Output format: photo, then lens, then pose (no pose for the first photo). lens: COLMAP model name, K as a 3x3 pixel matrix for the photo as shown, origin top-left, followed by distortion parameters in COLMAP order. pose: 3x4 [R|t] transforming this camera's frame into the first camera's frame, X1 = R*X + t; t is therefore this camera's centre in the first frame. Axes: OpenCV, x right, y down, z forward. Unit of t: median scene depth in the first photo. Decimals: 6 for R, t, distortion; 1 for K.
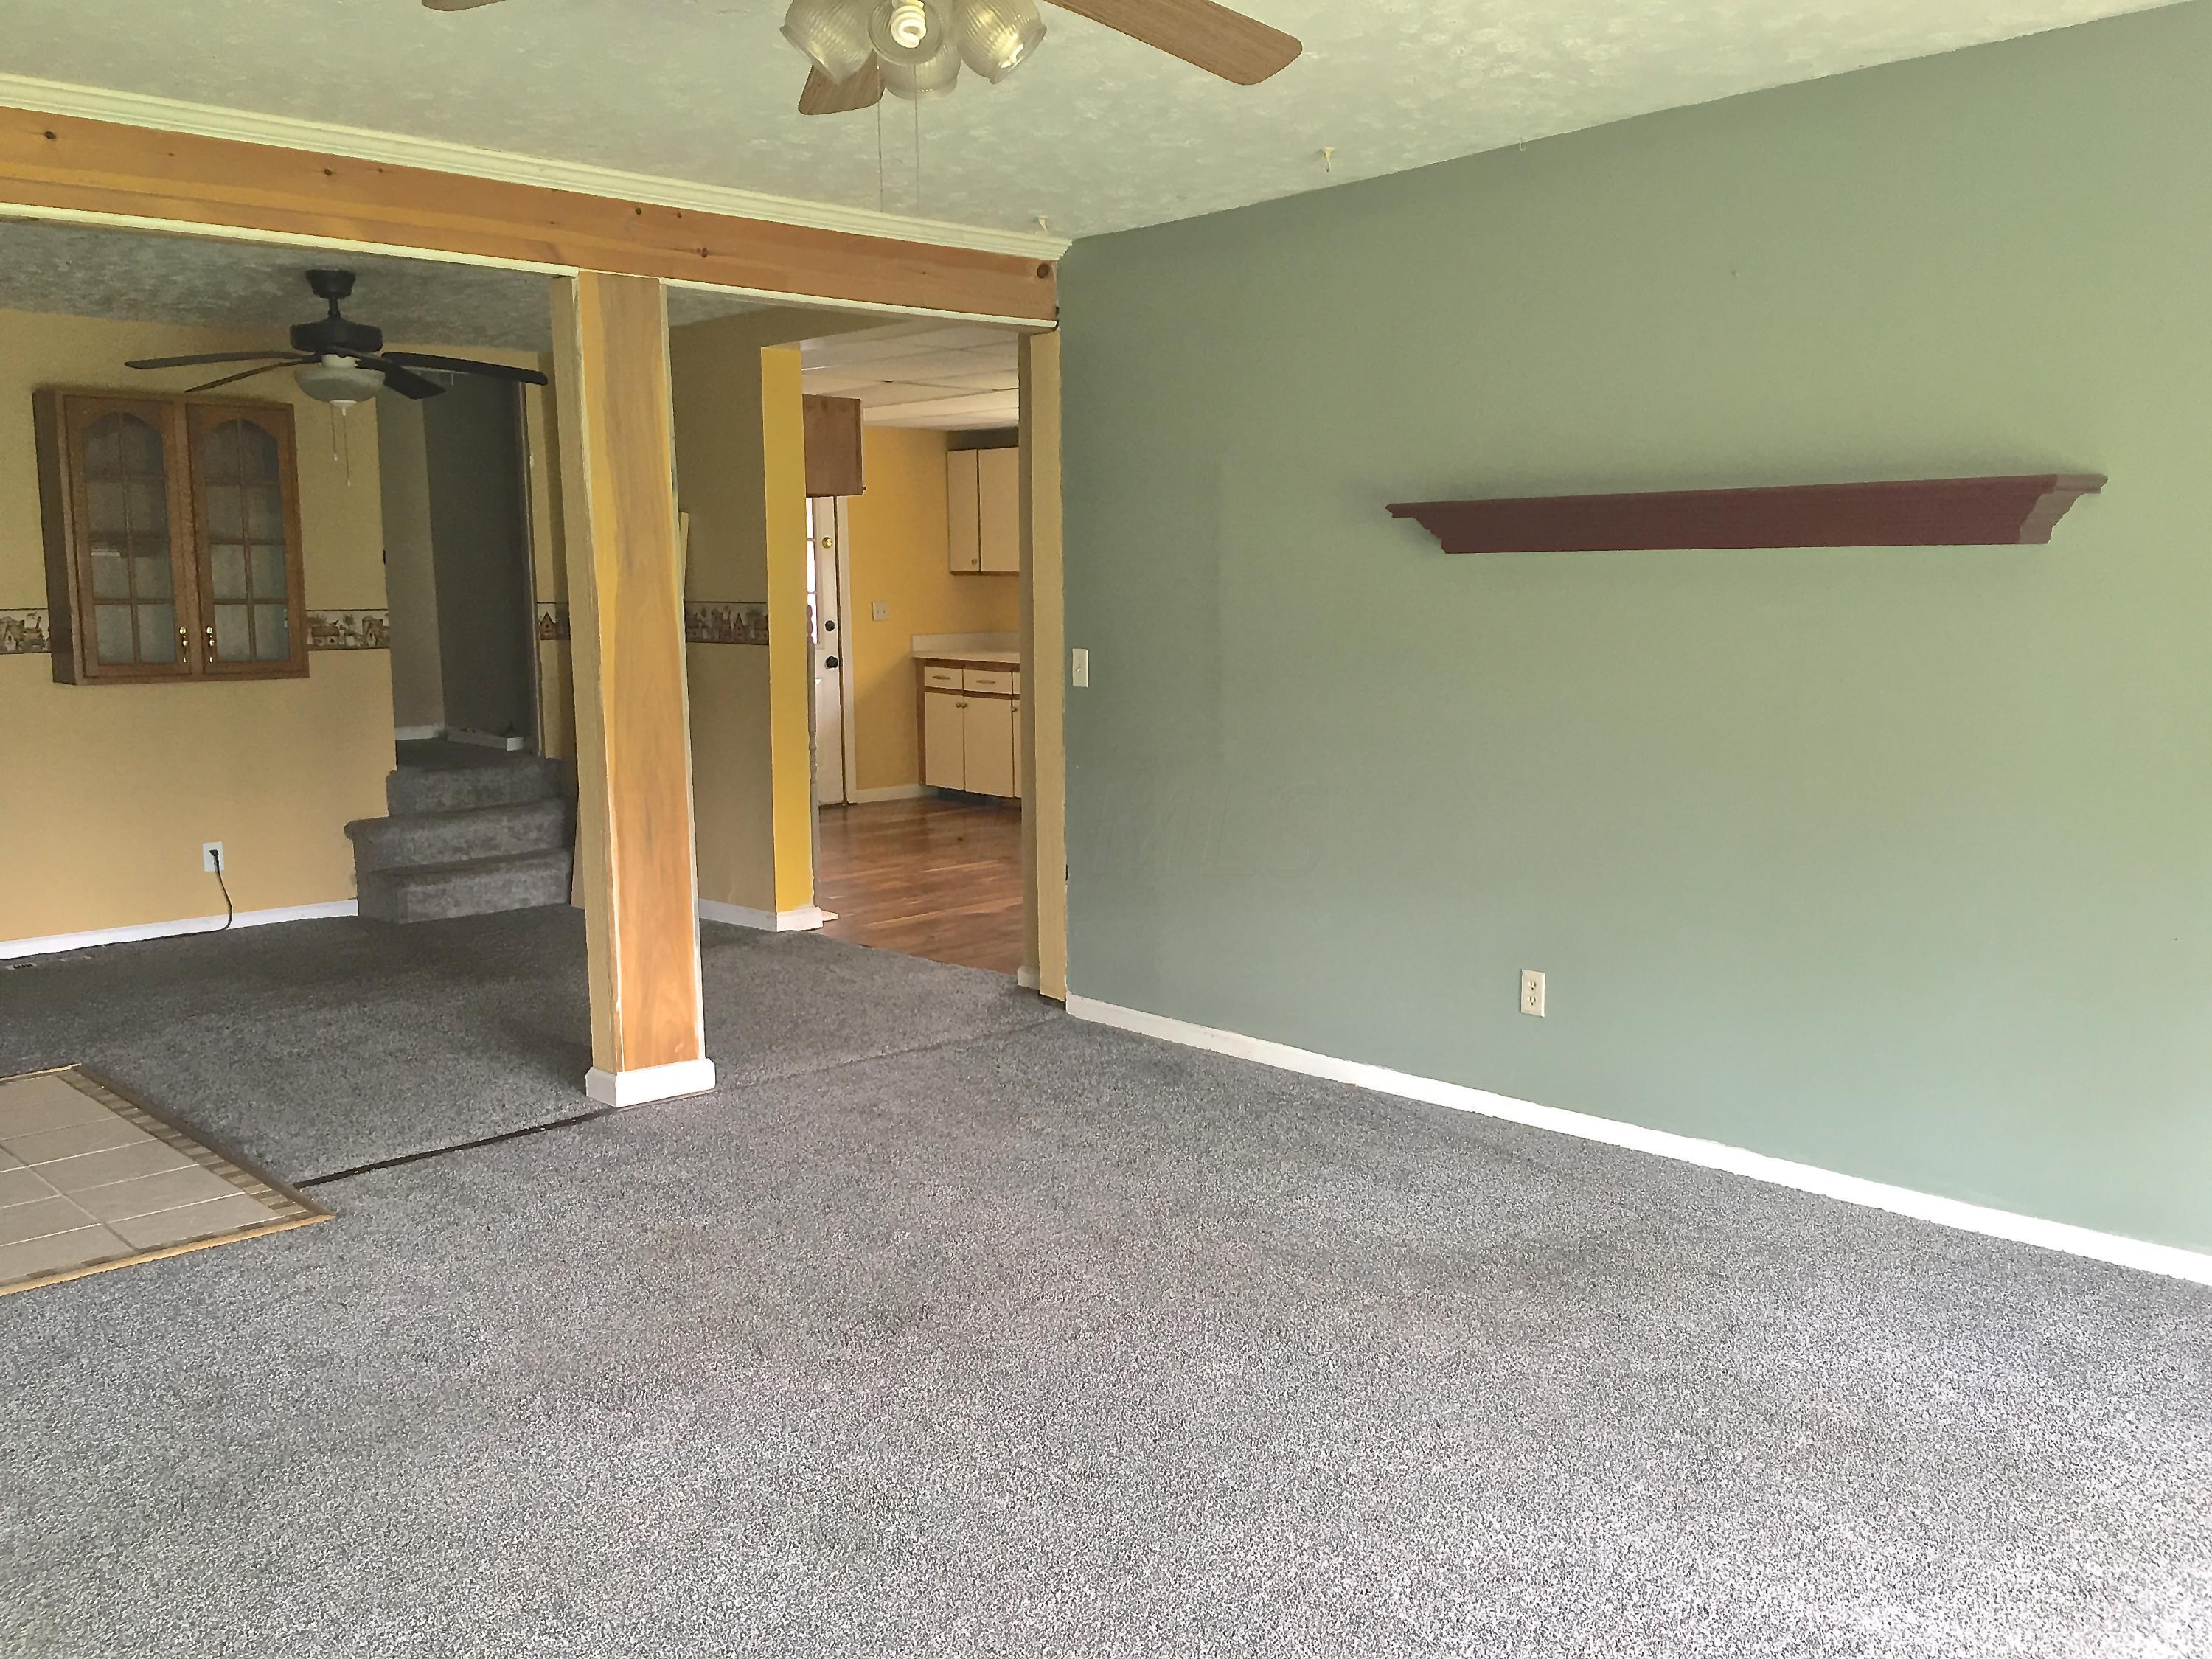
lens RADIAL K [[1861.2, 0, 1107.5], [0, 1861.2, 829.3], [0, 0, 1]] dist [0.004097, 0.000491]
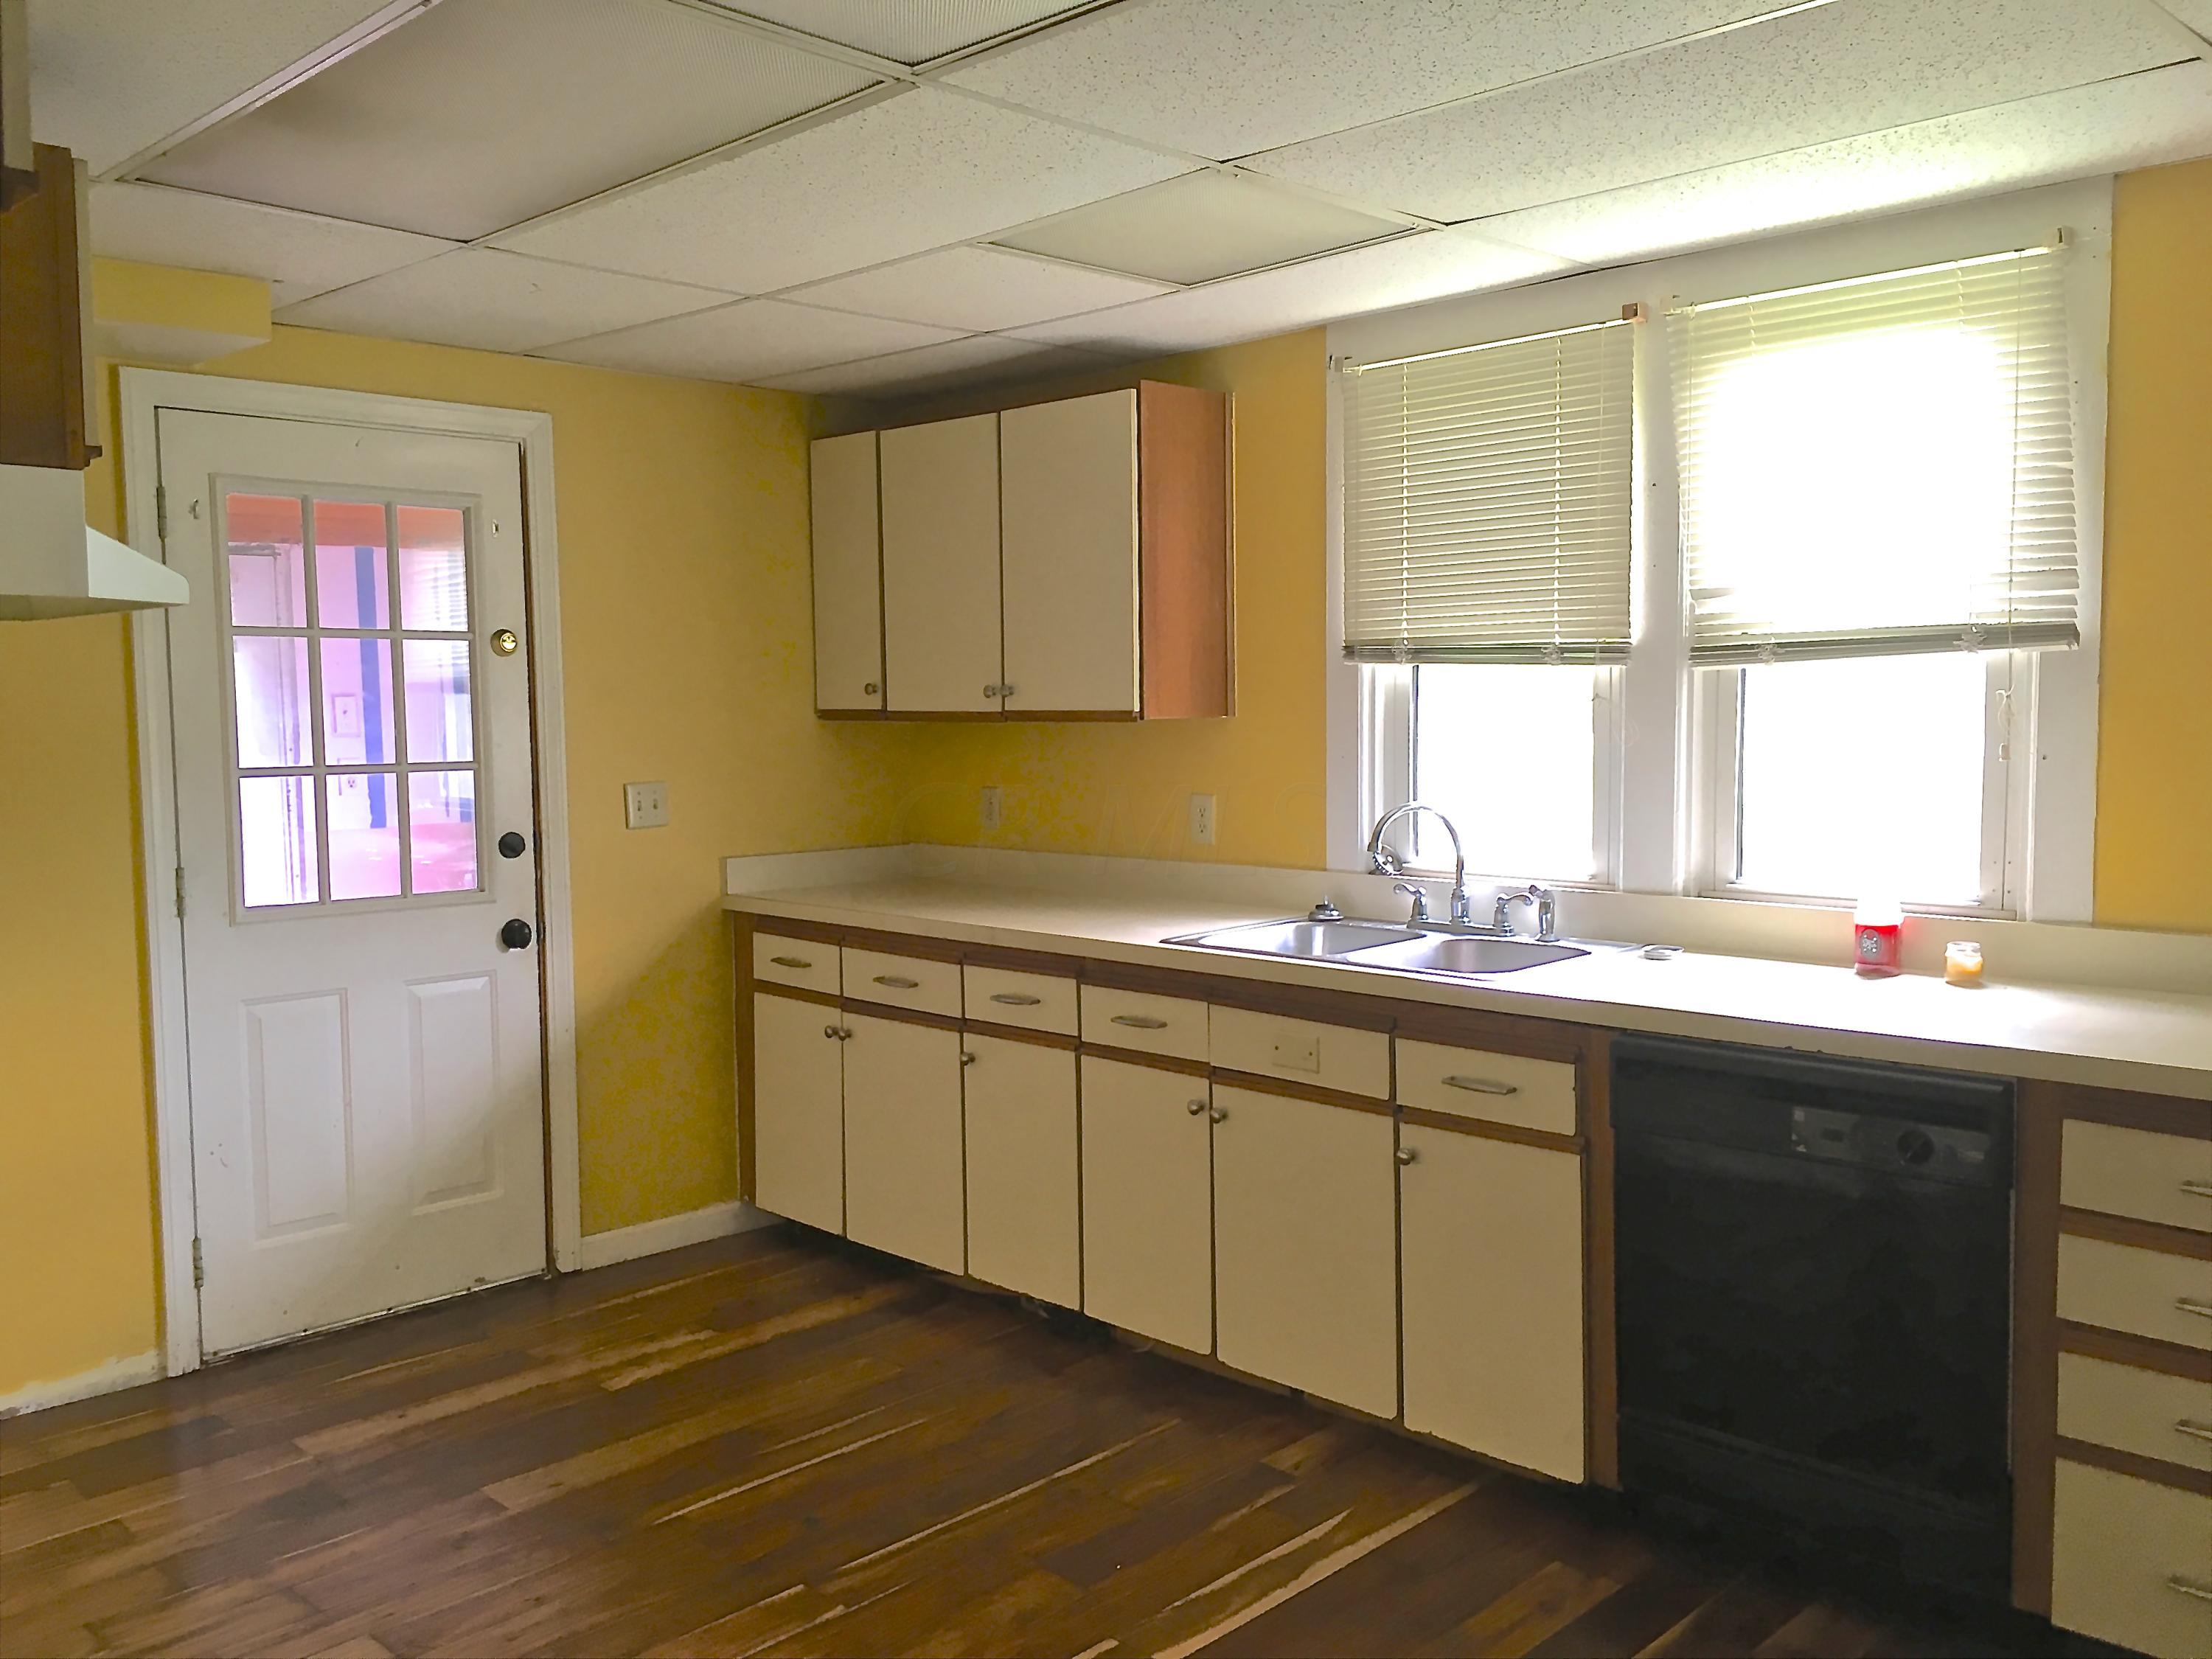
lens RADIAL K [[1861.2, 0, 1105.2], [0, 1861.2, 832.1], [0, 0, 1]] dist [0.004097, 0.000491]
pose [[0.998843, -0.002205, 0.048049, -0.038414], [0.005541, 0.997573, -0.069408, -0.080902], [-0.047779, 0.069594, 0.996431, 0.573520]]
